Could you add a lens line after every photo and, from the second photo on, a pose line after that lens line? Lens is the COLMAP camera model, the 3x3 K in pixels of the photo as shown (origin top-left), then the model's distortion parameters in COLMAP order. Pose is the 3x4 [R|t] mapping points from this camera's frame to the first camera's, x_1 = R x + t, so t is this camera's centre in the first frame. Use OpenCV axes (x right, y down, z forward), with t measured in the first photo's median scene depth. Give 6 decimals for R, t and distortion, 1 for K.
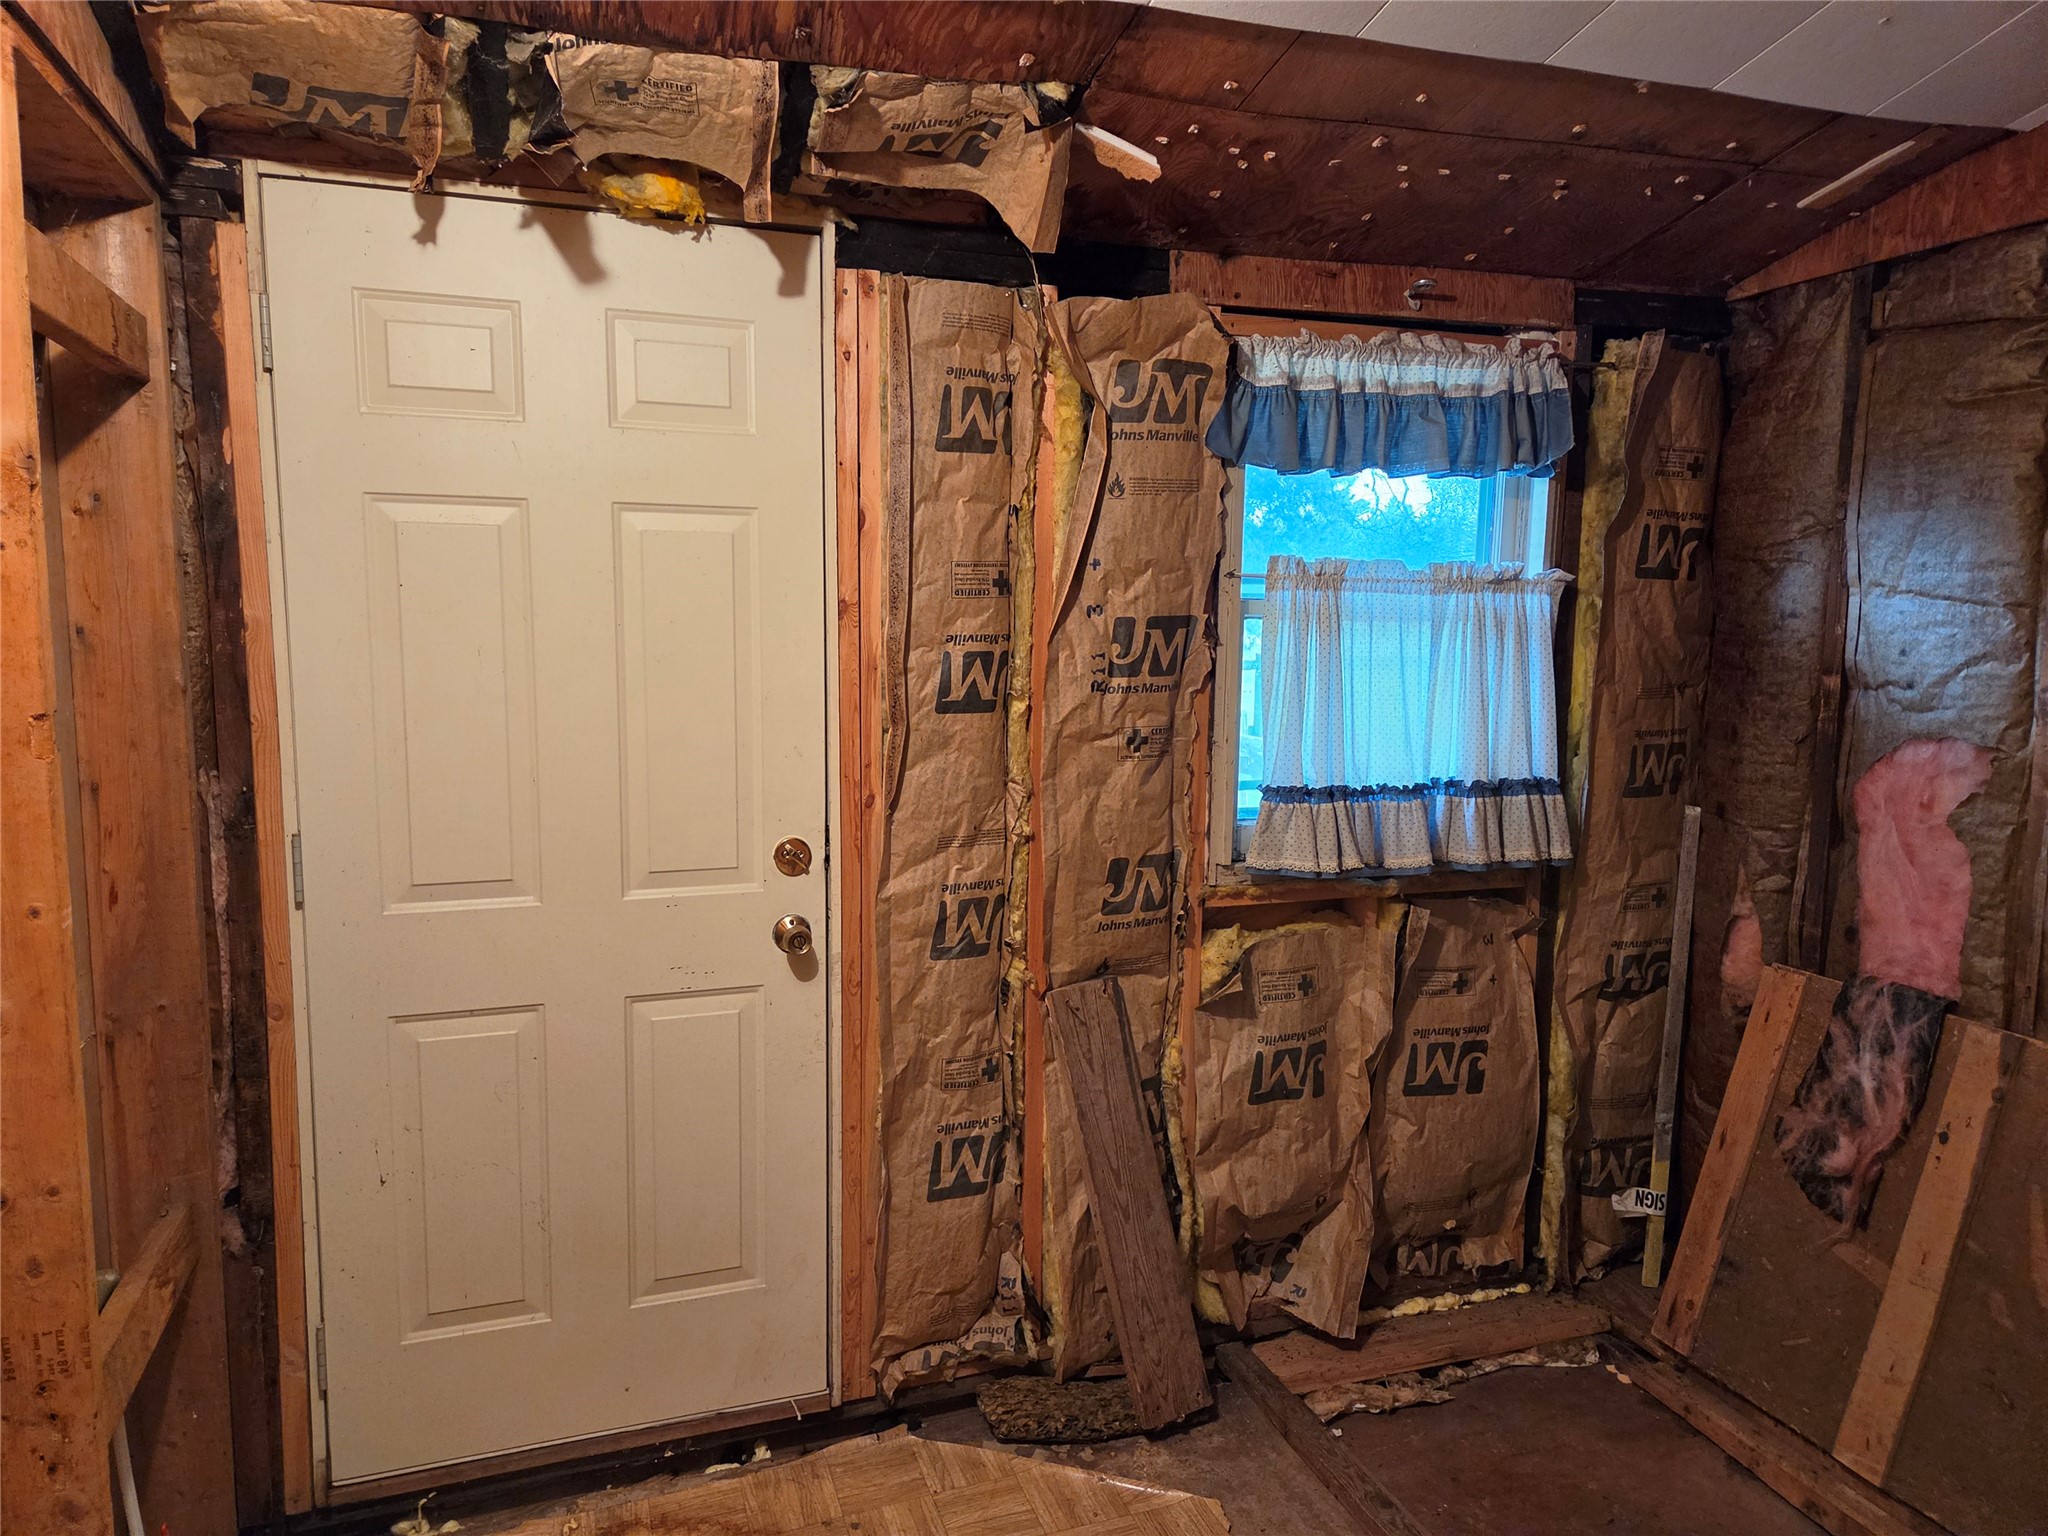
lens RADIAL K [[1379.7, 0, 1032.0], [0, 1379.7, 764.4], [0, 0, 1]] dist [0.023491, -0.011385]
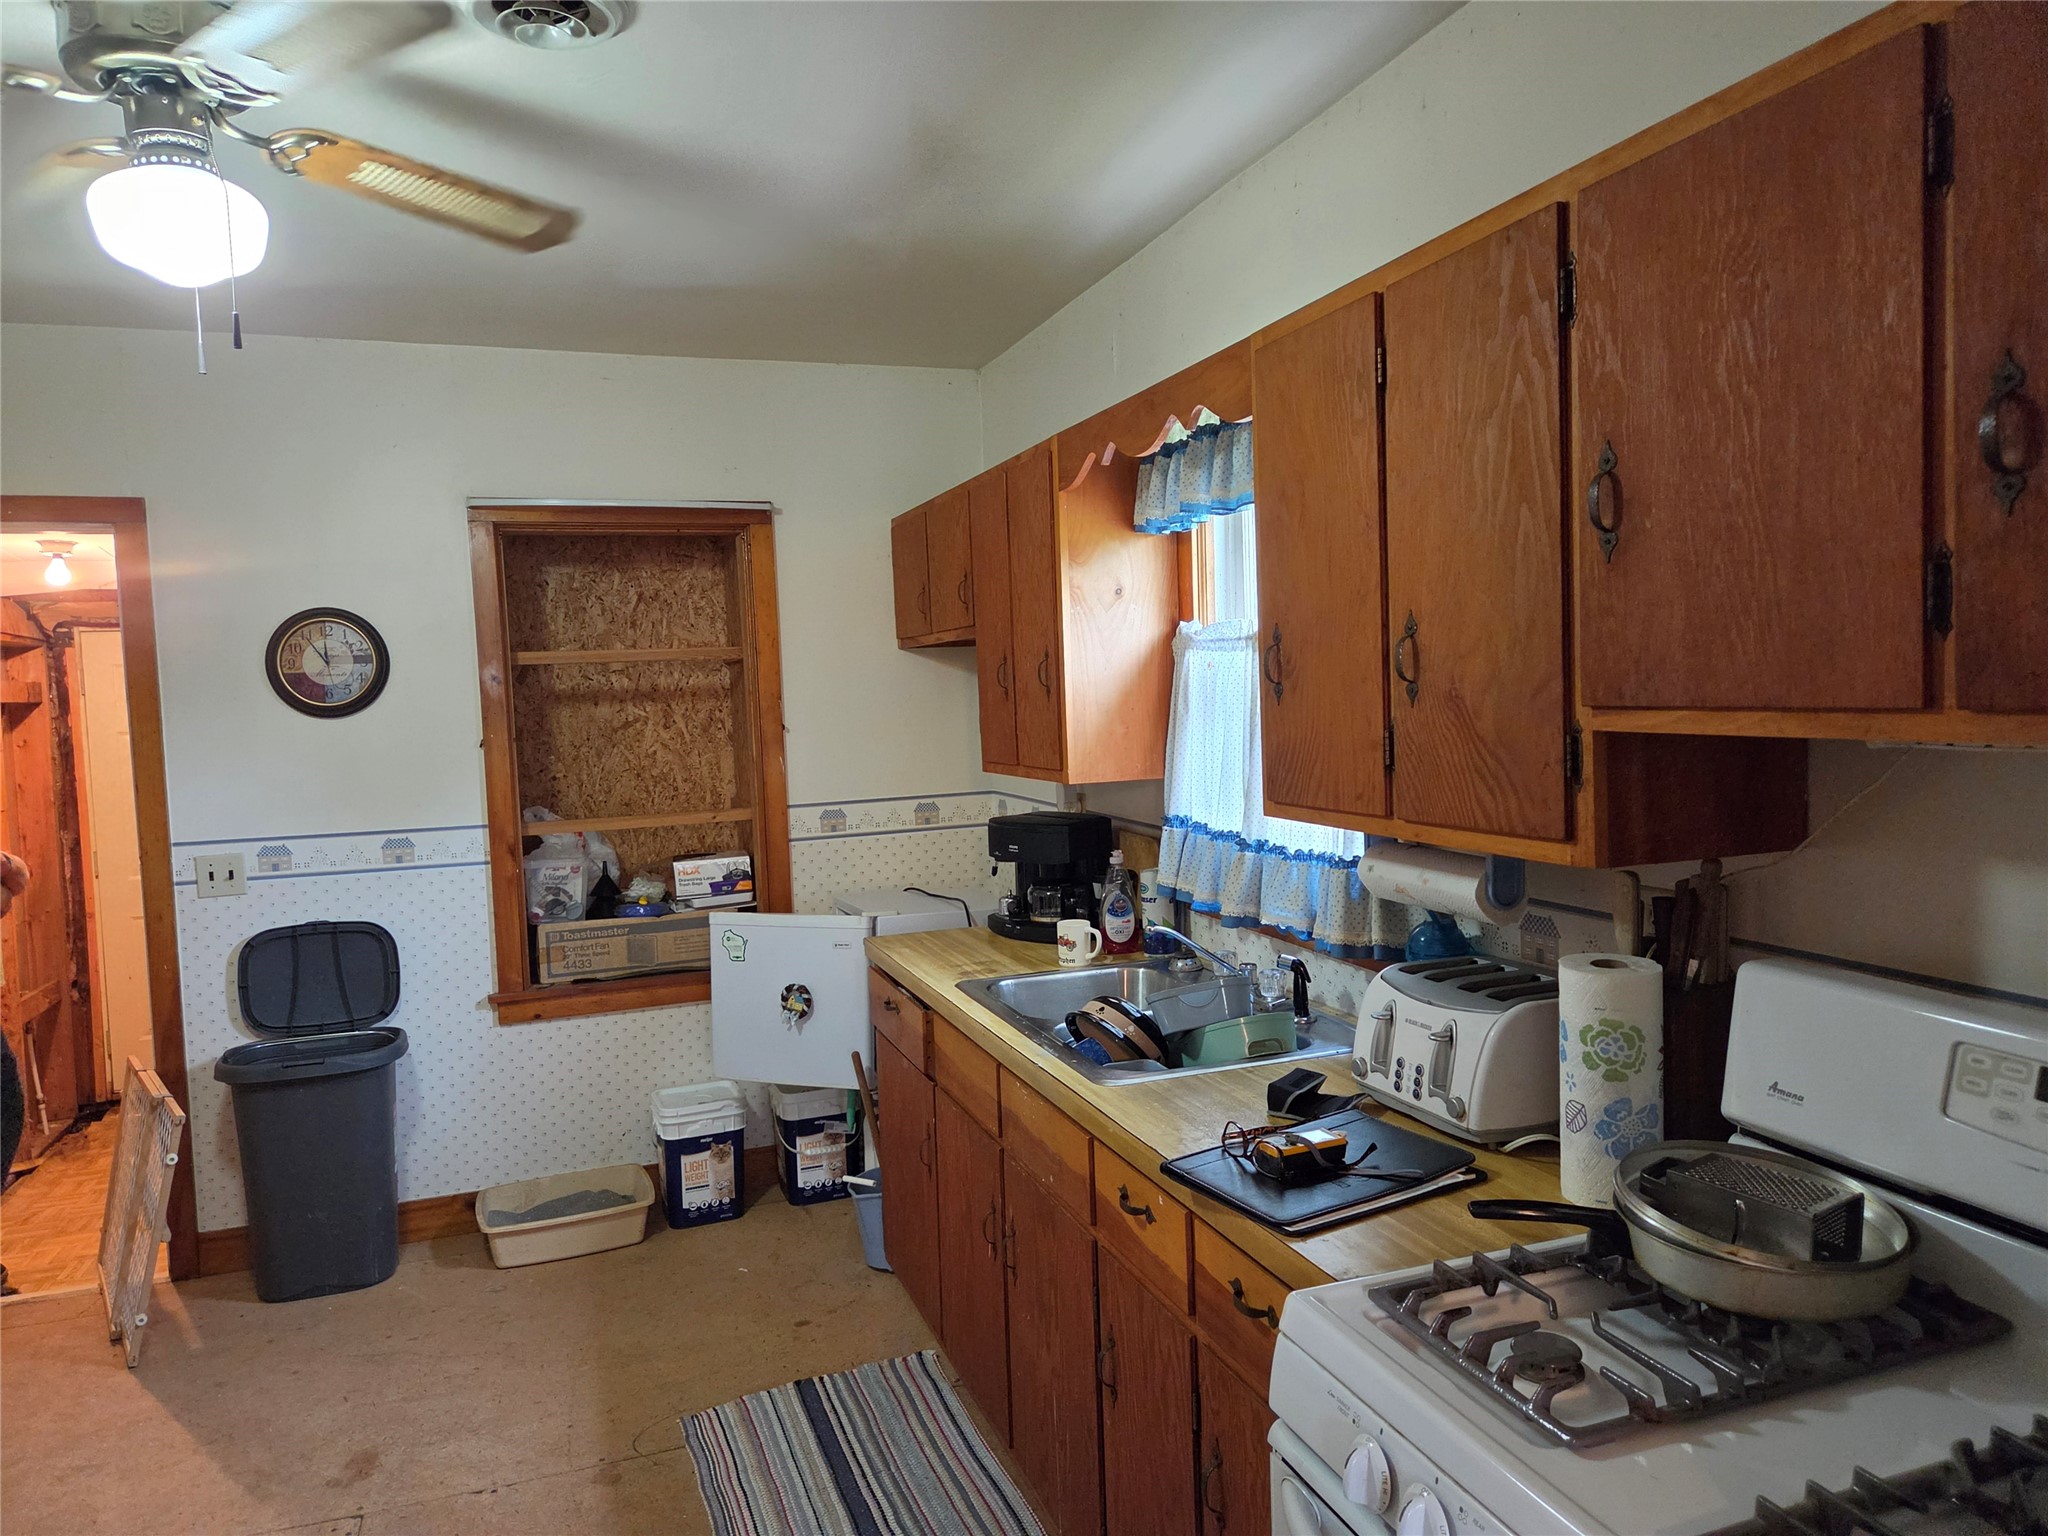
lens RADIAL K [[1379.7, 0, 1018.5], [0, 1379.7, 764.6], [0, 0, 1]] dist [0.023491, -0.011385]
pose [[0.998470, -0.049661, 0.024312, 1.352773], [0.051218, 0.996348, -0.068311, 0.169363], [-0.020831, 0.069451, 0.997368, -1.977529]]
